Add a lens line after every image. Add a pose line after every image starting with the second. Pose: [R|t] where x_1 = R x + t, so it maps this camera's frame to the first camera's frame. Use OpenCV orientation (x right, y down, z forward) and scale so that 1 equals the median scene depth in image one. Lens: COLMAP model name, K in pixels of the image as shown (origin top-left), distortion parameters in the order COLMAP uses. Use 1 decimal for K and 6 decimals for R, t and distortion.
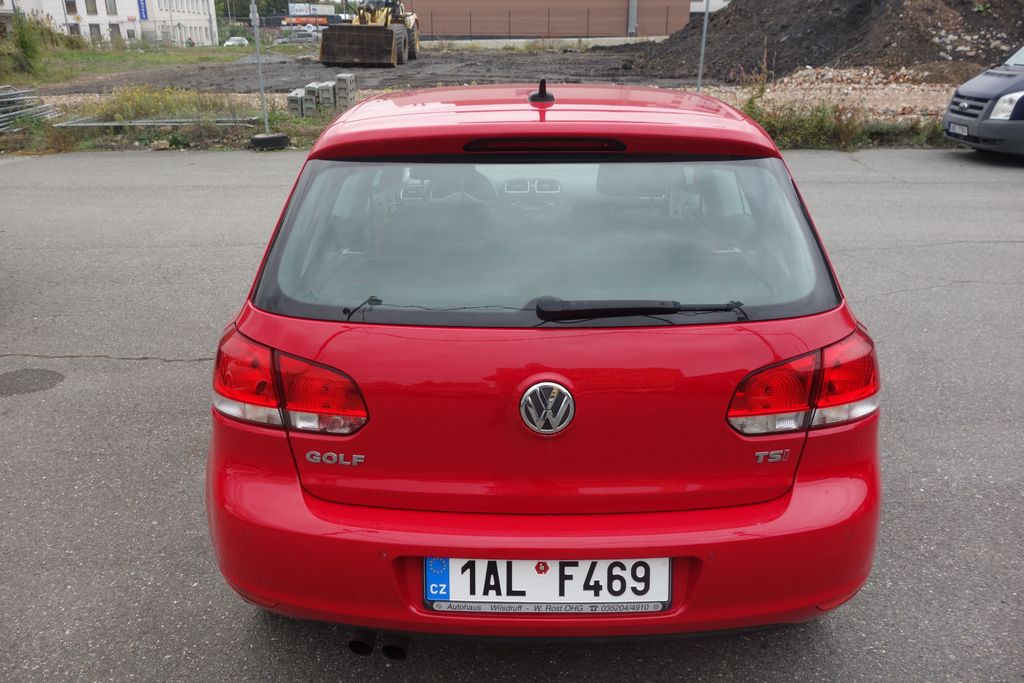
lens RADIAL K [[813.6, 0, 512.0], [0, 813.6, 341.5], [0, 0, 1]] dist [-0.006540, 0.007509]
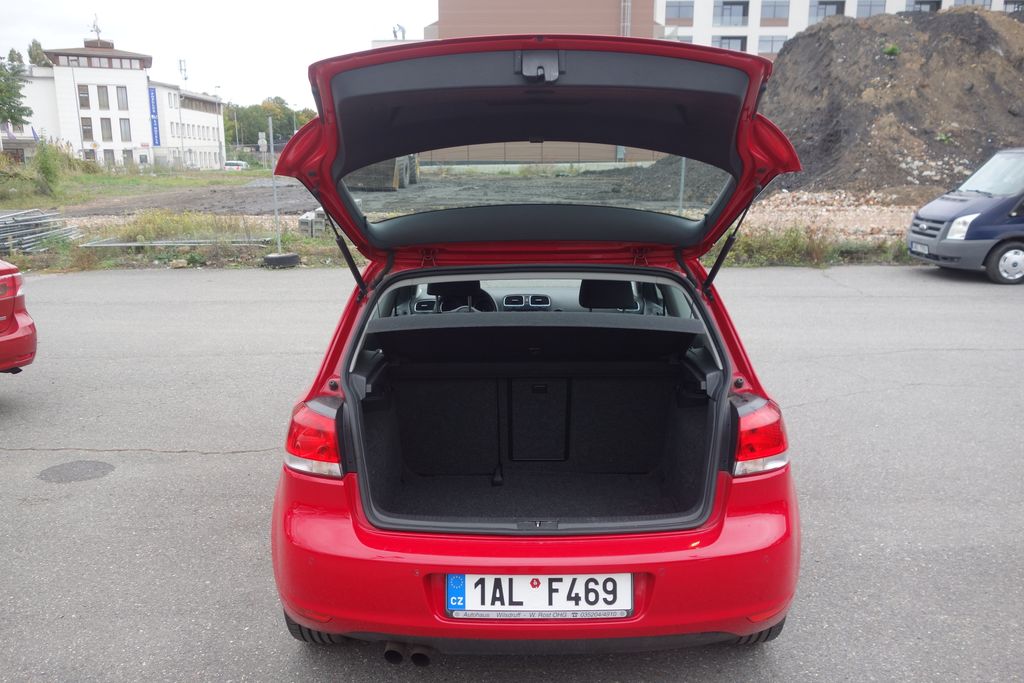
lens RADIAL K [[812.5, 0, 512.0], [0, 812.5, 341.5], [0, 0, 1]] dist [0.002389, 0.000865]
pose [[0.999982, -0.002536, 0.005521, -0.000996], [0.003276, 0.990358, -0.138493, 0.009463], [-0.005117, 0.138508, 0.990348, -0.048767]]
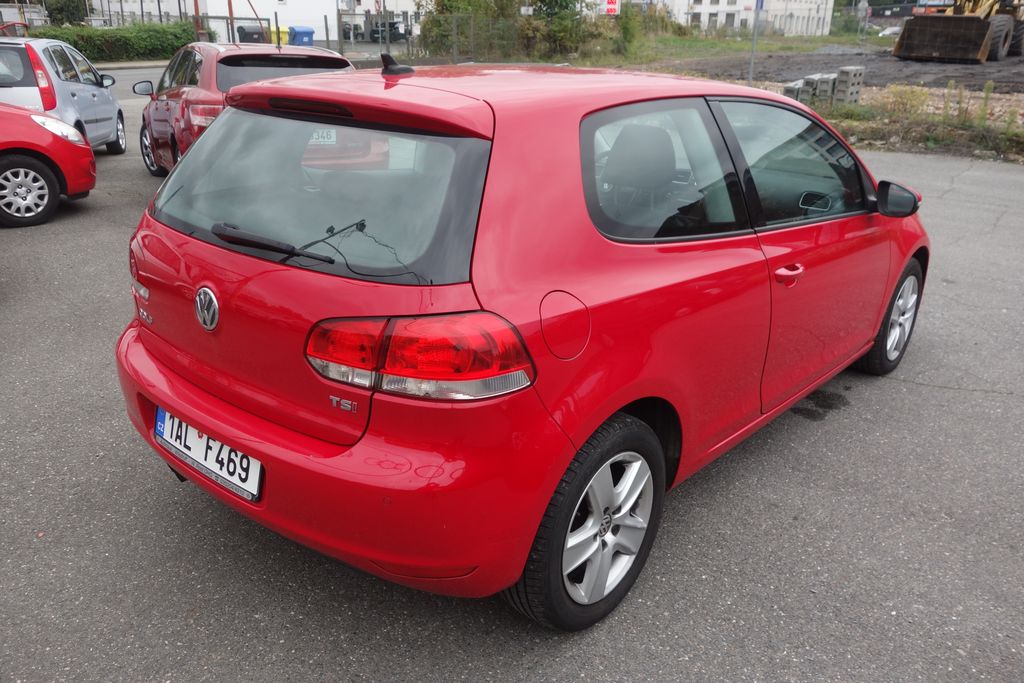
lens RADIAL K [[813.6, 0, 512.0], [0, 813.6, 341.5], [0, 0, 1]] dist [-0.006540, 0.007509]
pose [[0.768321, 0.244061, -0.591706, 0.149977], [-0.237719, 0.967133, 0.090239, -0.012332], [0.594283, 0.071327, 0.801087, 0.034430]]
